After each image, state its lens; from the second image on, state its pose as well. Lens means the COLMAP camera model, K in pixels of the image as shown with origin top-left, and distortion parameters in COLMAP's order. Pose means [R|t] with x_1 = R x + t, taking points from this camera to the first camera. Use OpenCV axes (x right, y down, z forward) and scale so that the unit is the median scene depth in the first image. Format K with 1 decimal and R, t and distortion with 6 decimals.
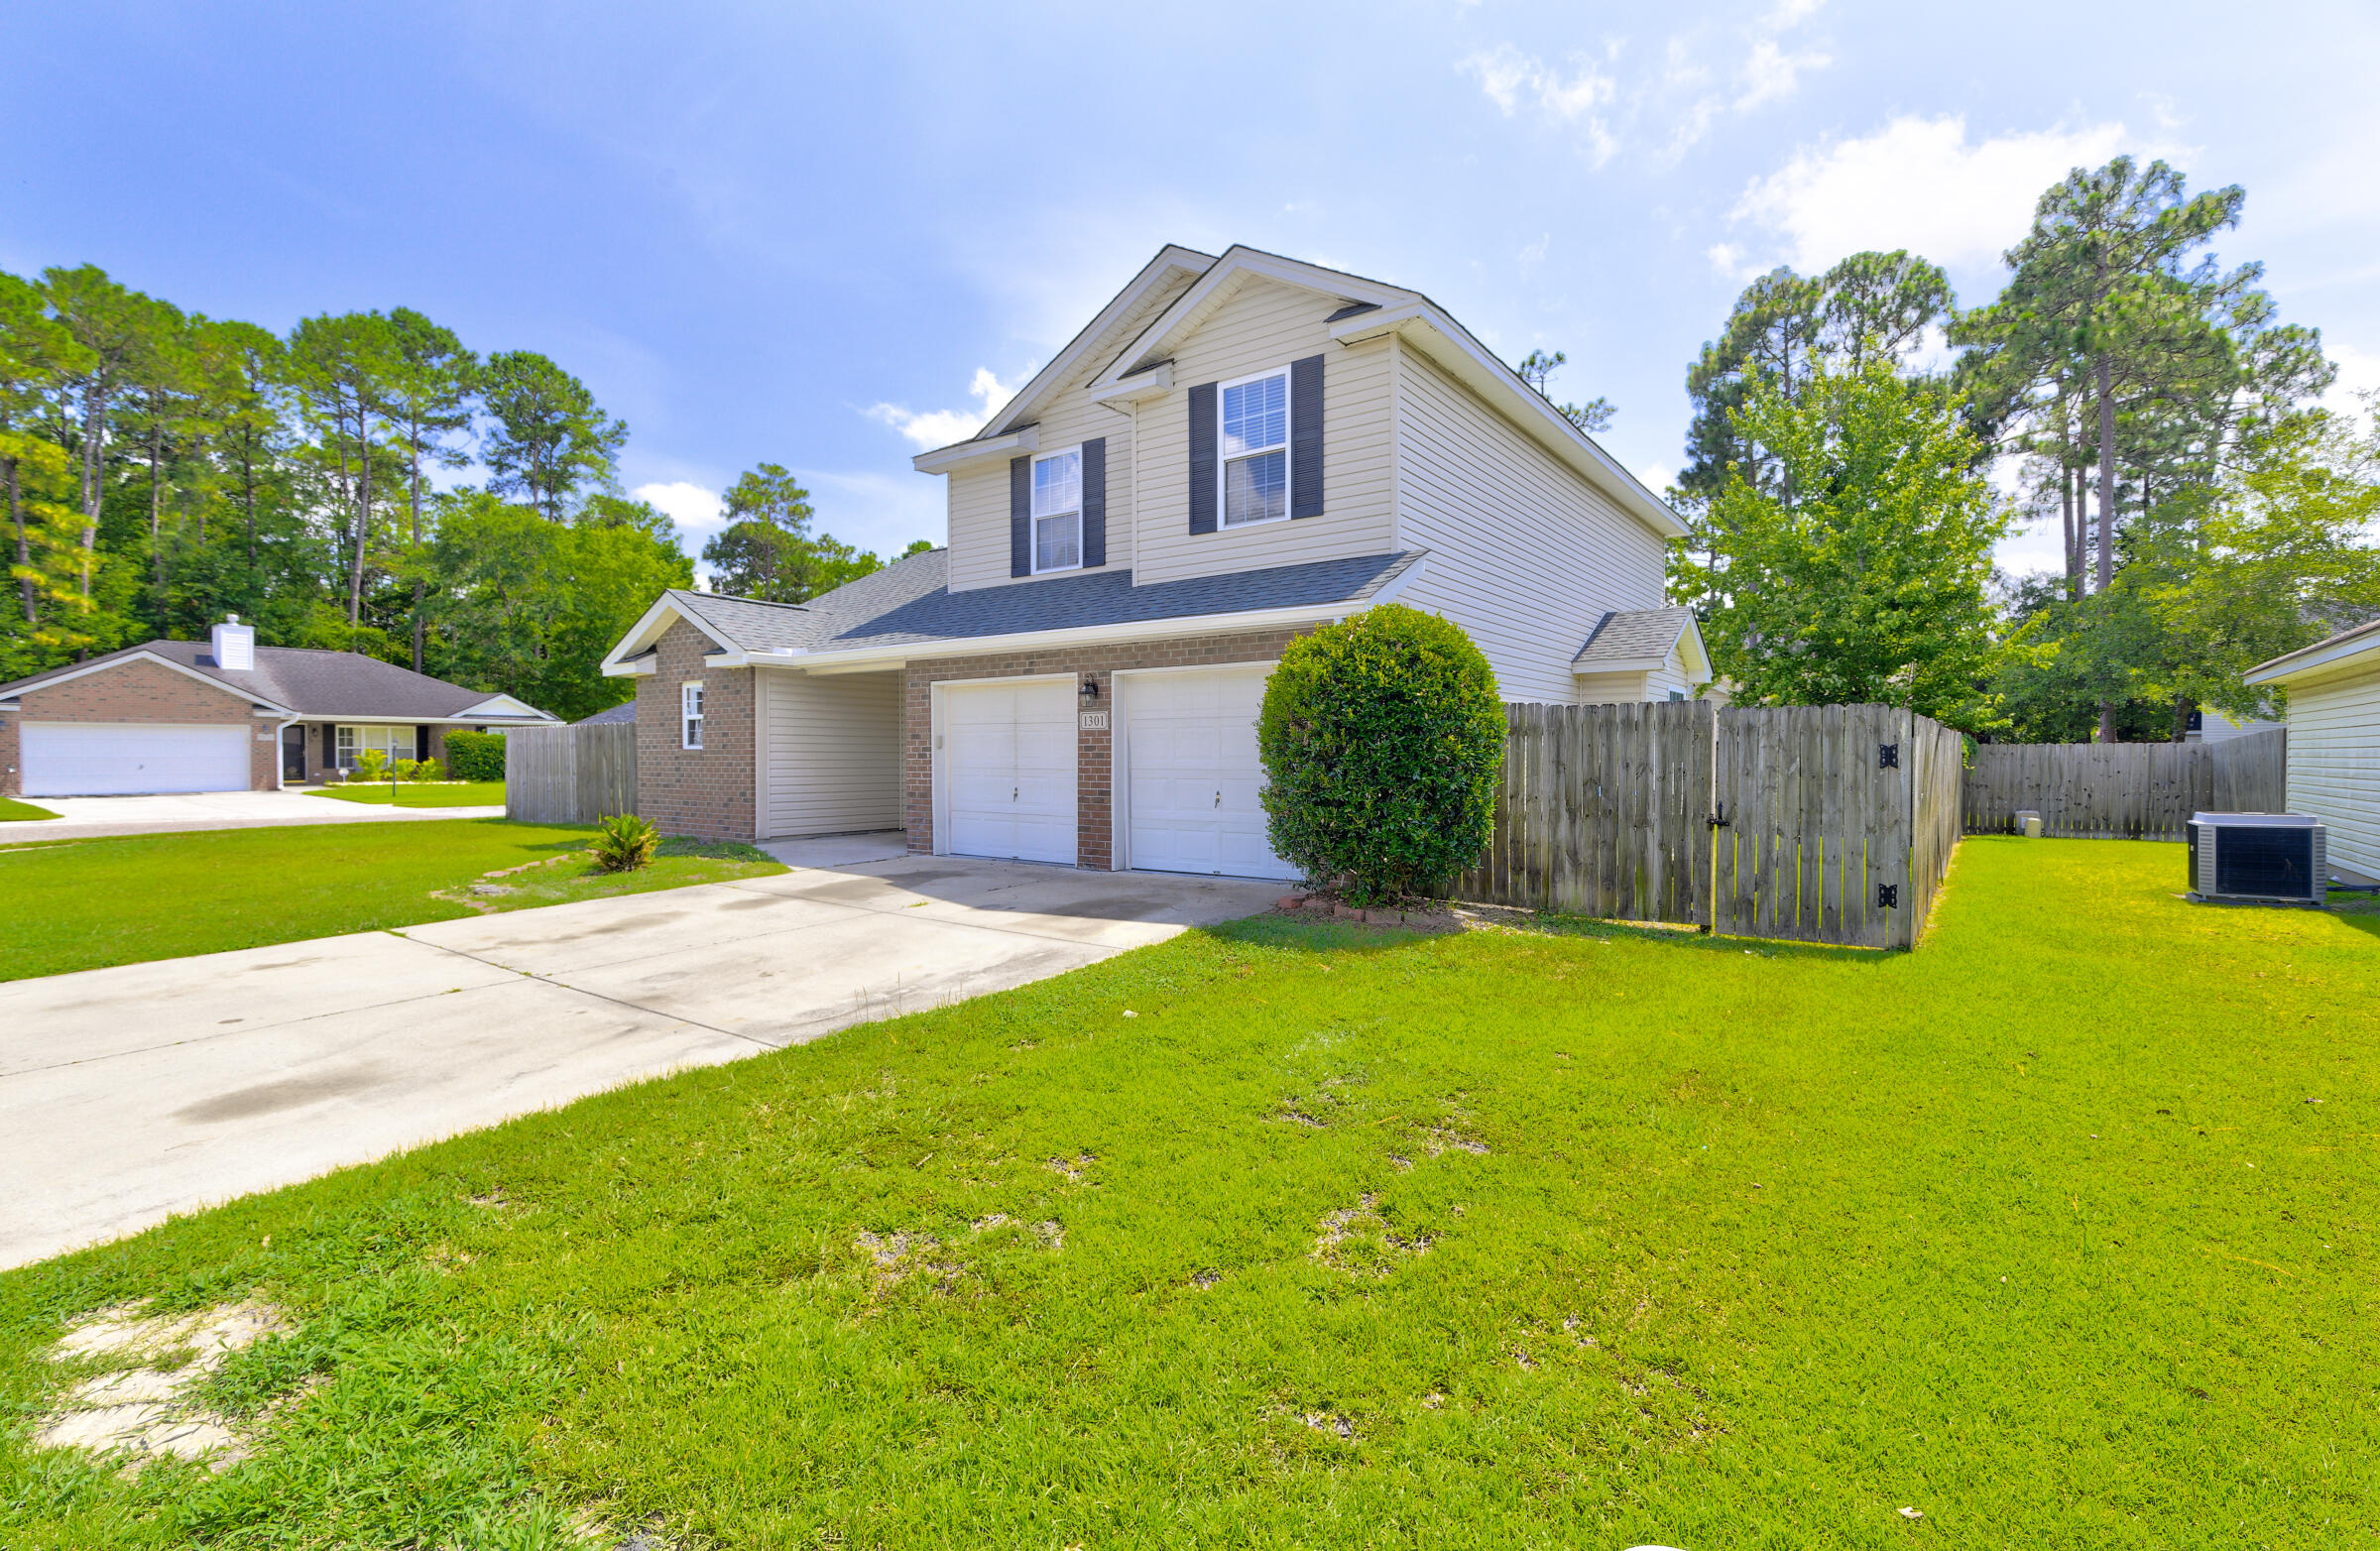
lens RADIAL K [[1023.4, 0, 1190.0], [0, 1023.4, 775.5], [0, 0, 1]] dist [0.001573, -0.000300]
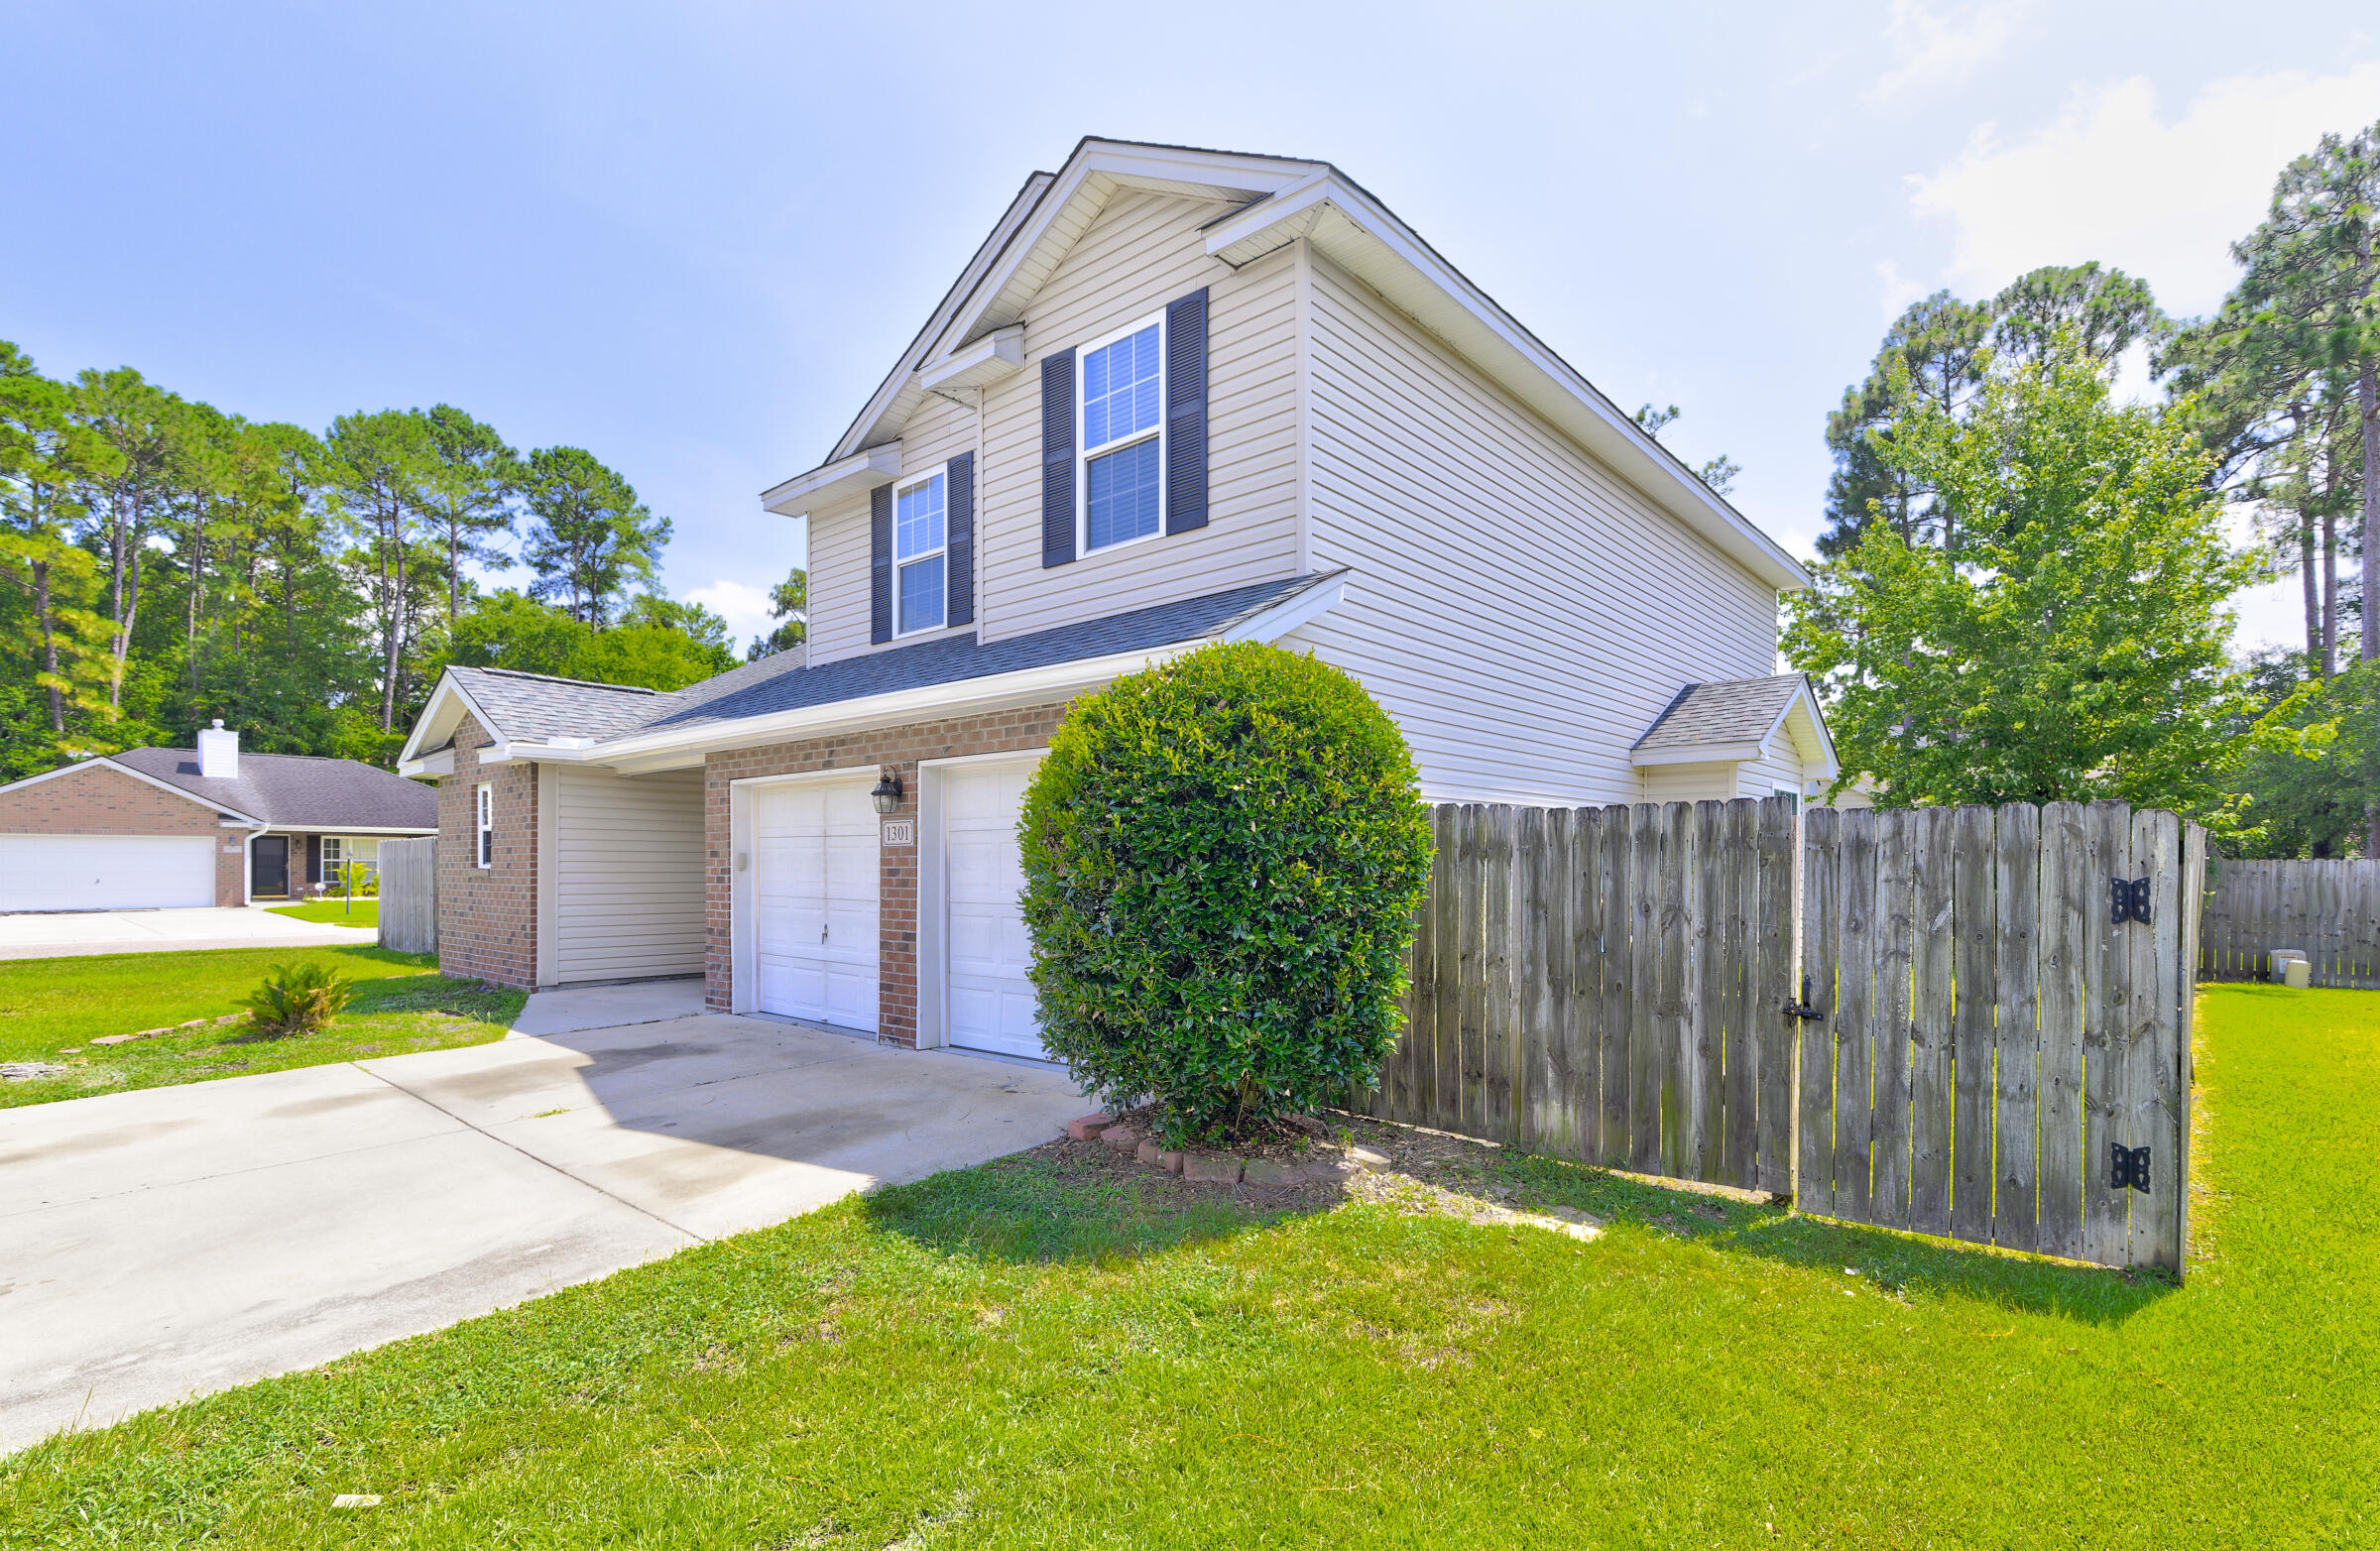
lens RADIAL K [[1087.0, 0, 1195.8], [0, 1087.0, 874.2], [0, 0, 1]] dist [0.000249, 0.000108]
pose [[0.996718, 0.001463, -0.080933, 0.129048], [-0.002445, 0.999925, -0.012039, -0.012873], [0.080909, 0.012197, 0.996647, 0.209581]]
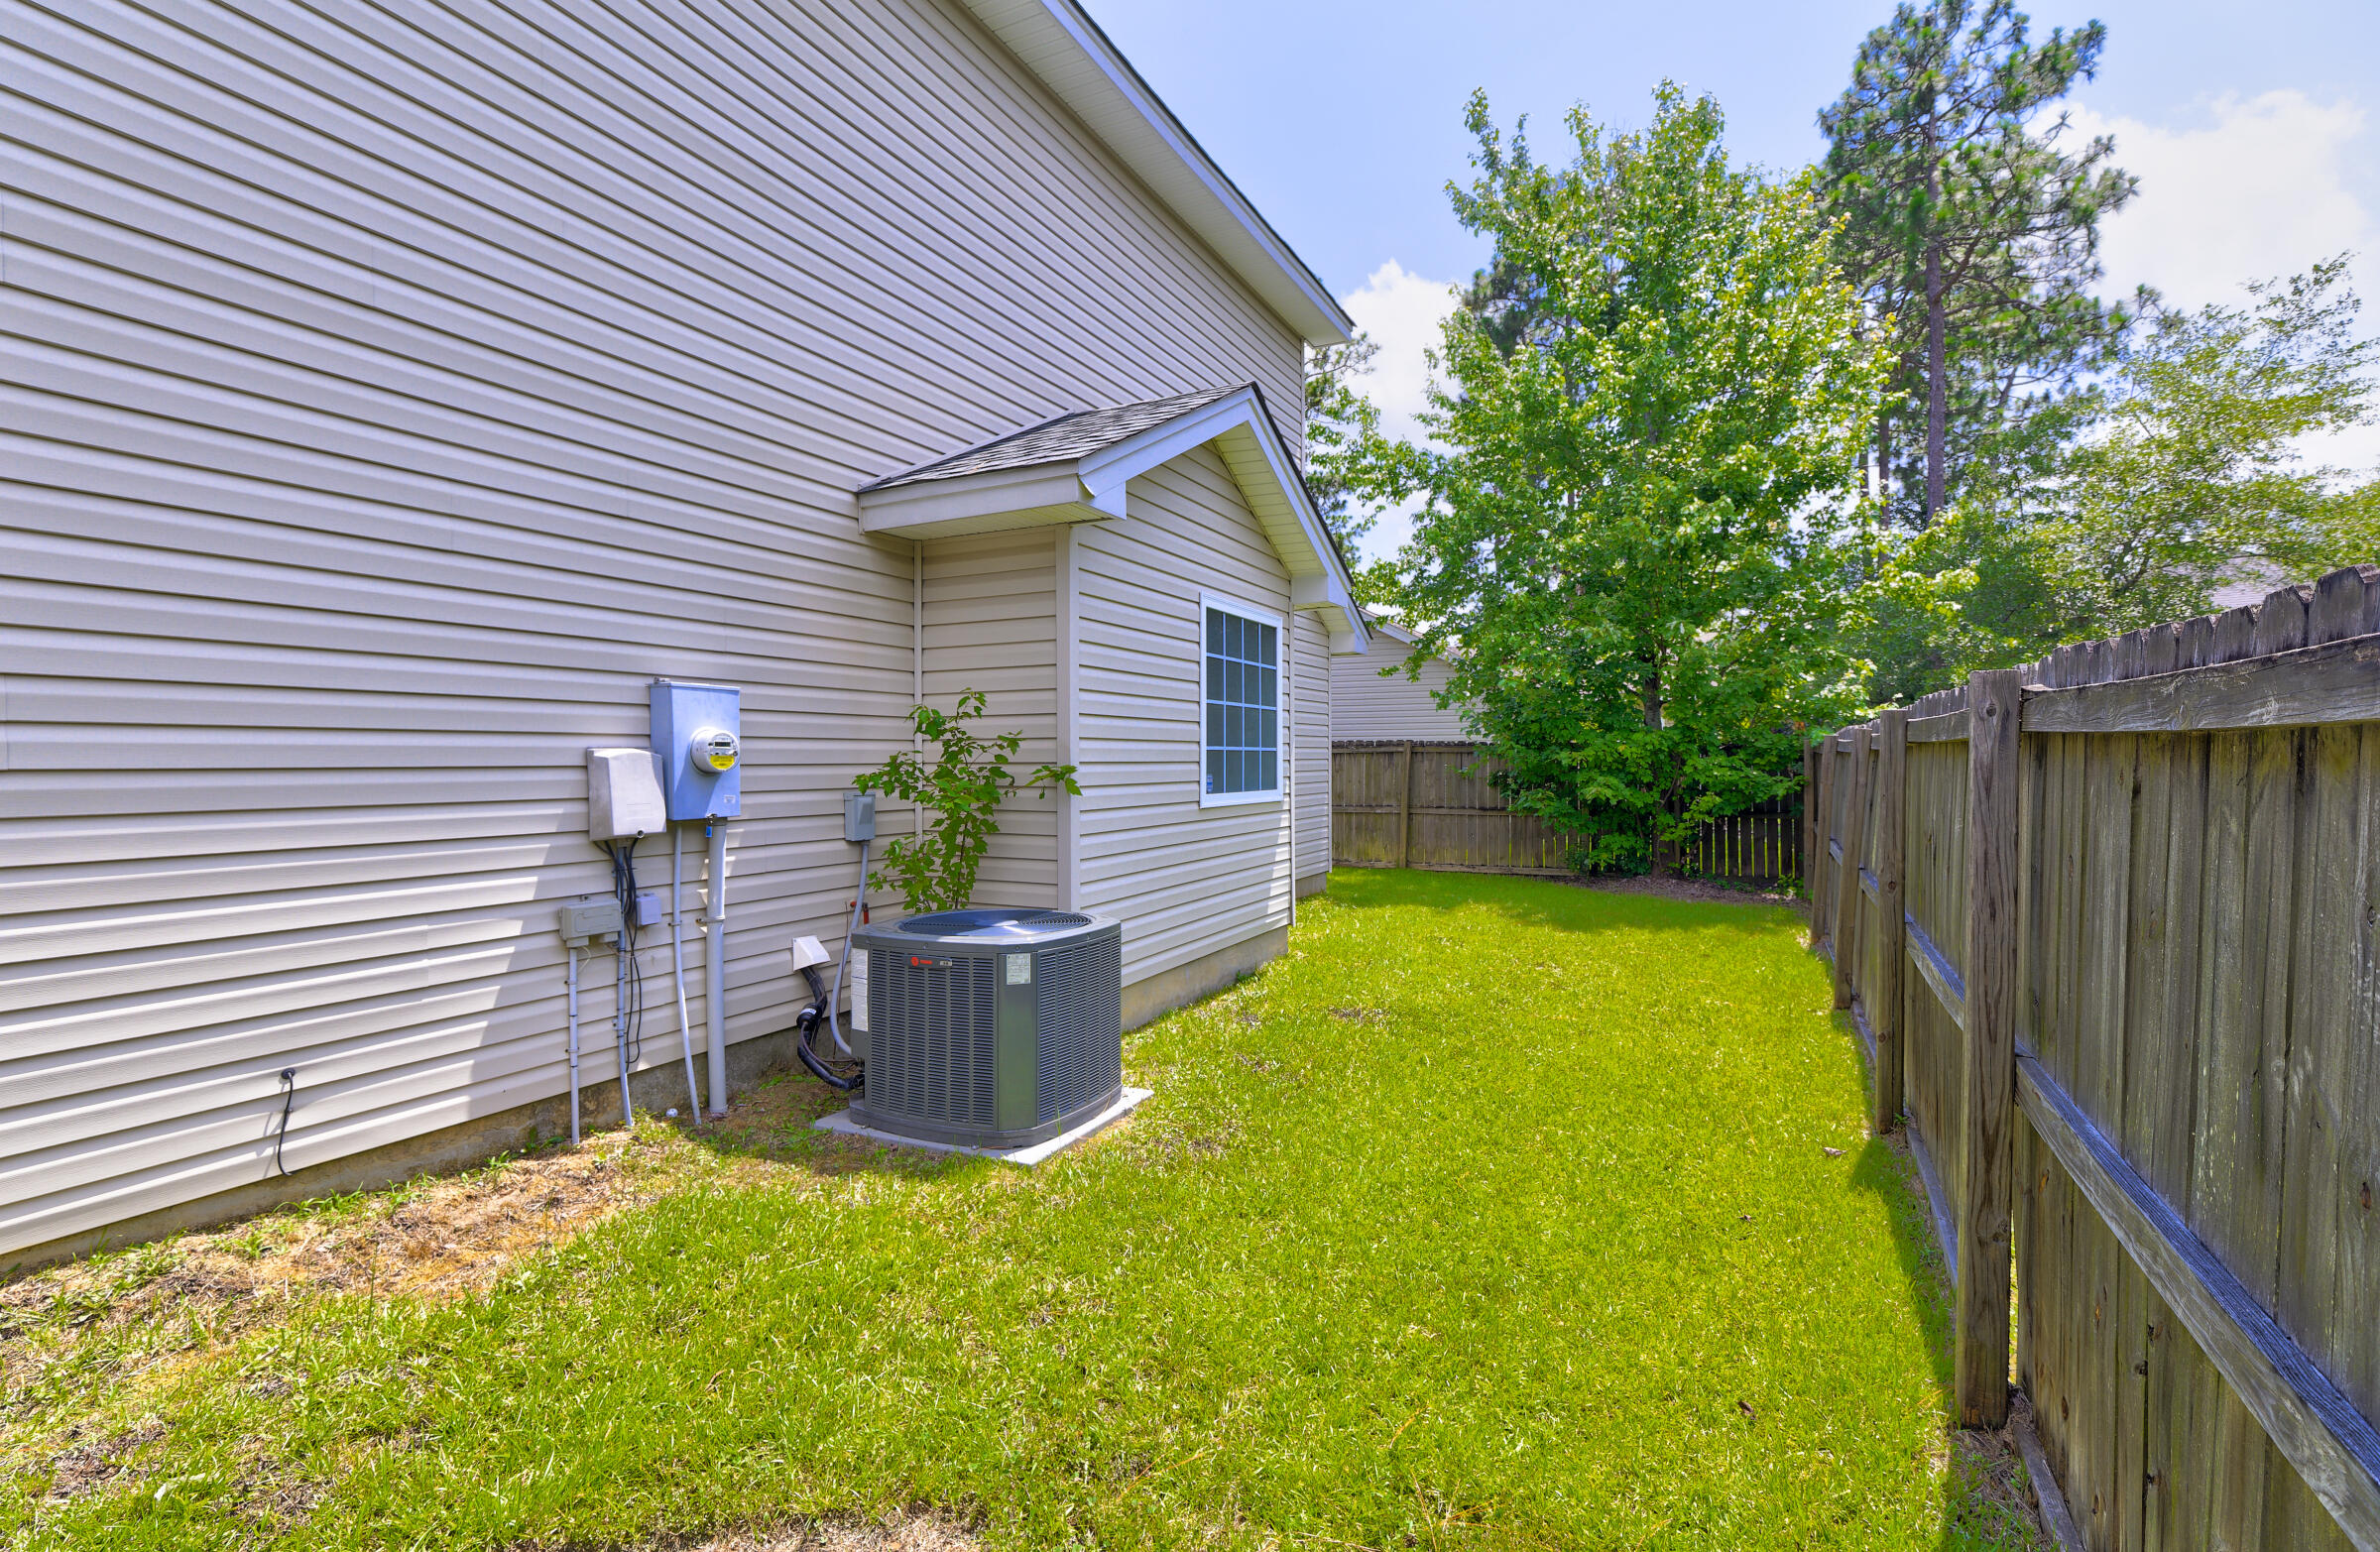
lens RADIAL K [[1063.2, 0, 1185.2], [0, 1063.2, 791.4], [0, 0, 1]] dist [0.000063, -0.000197]
pose [[0.984944, -0.003505, 0.172839, 0.415685], [0.001302, 0.999916, 0.012859, -0.020920], [-0.172870, -0.012440, 0.984866, 0.647605]]
